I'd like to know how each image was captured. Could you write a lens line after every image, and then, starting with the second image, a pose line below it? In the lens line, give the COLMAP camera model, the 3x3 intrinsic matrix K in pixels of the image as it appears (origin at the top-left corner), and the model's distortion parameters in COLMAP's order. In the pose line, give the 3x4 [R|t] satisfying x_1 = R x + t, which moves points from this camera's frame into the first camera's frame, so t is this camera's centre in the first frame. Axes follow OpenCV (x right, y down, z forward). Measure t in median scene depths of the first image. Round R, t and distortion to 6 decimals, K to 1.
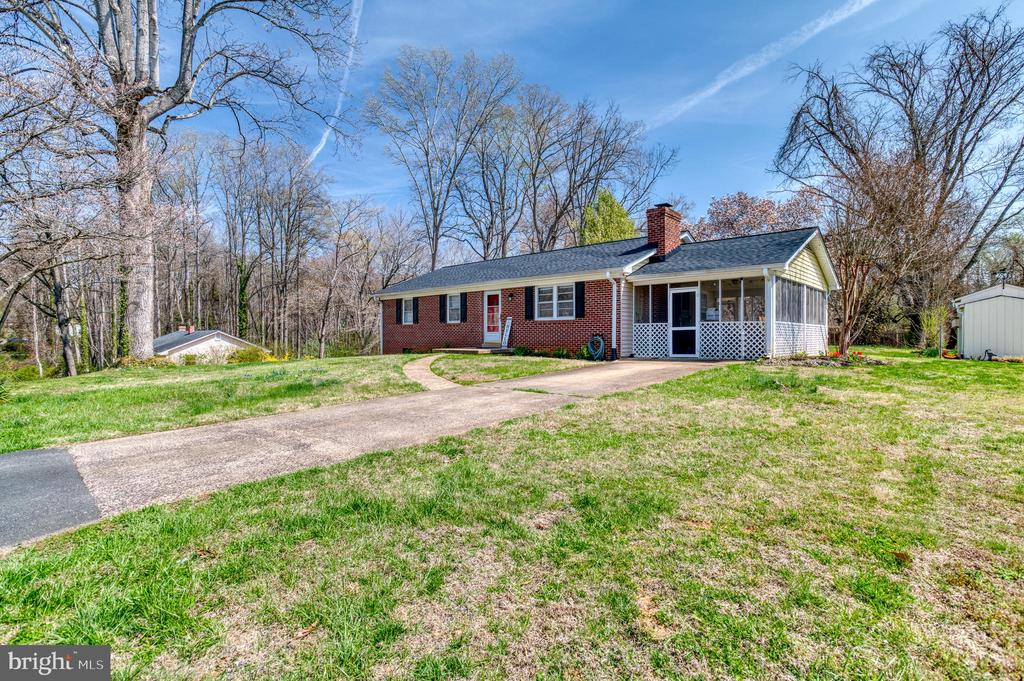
lens RADIAL K [[487.5, 0, 518.9], [0, 487.5, 345.6], [0, 0, 1]] dist [-0.036498, 0.007711]
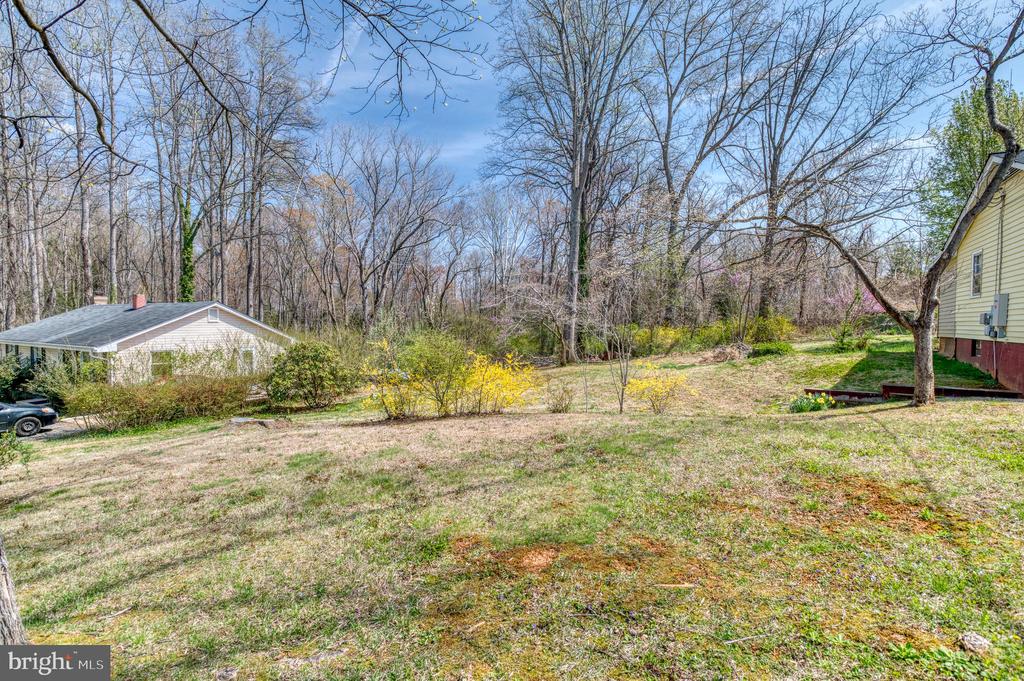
lens RADIAL K [[487.5, 0, 516.9], [0, 487.5, 337.5], [0, 0, 1]] dist [-0.036498, 0.007711]
pose [[0.980586, -0.007887, 0.195932, -0.931978], [0.003220, 0.999704, 0.024124, -0.011544], [-0.196065, -0.023025, 0.980321, 0.962718]]
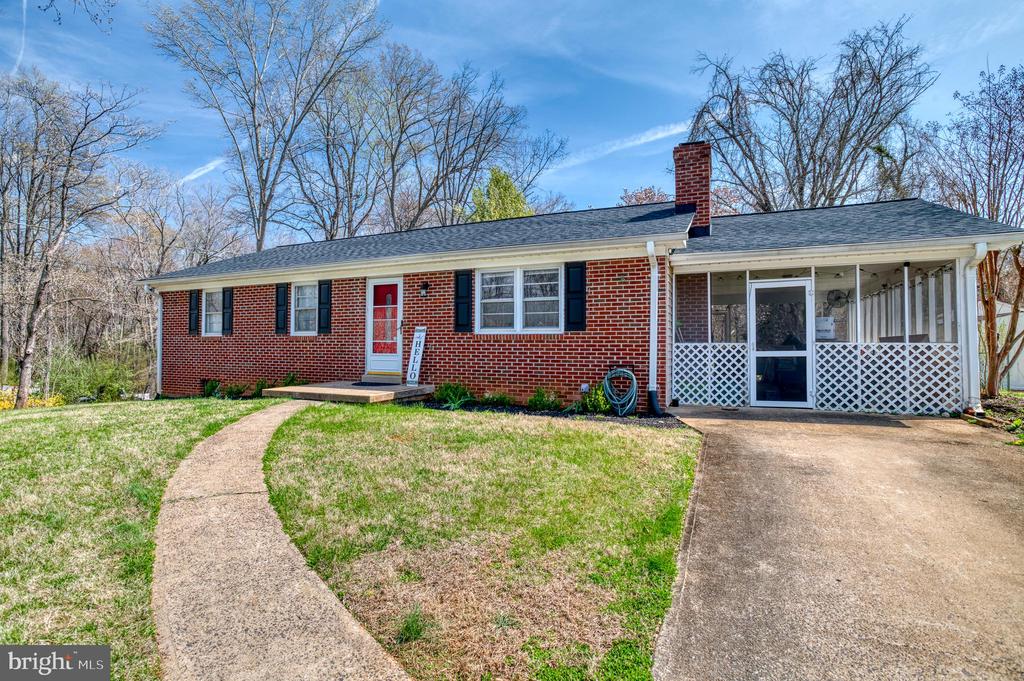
lens RADIAL K [[487.5, 0, 510.2], [0, 487.5, 339.1], [0, 0, 1]] dist [-0.036498, 0.007711]
pose [[0.951259, 0.010496, 0.308216, -0.086878], [0.000184, 0.999401, -0.034604, -0.025080], [-0.308394, 0.032974, 0.950687, 0.442279]]
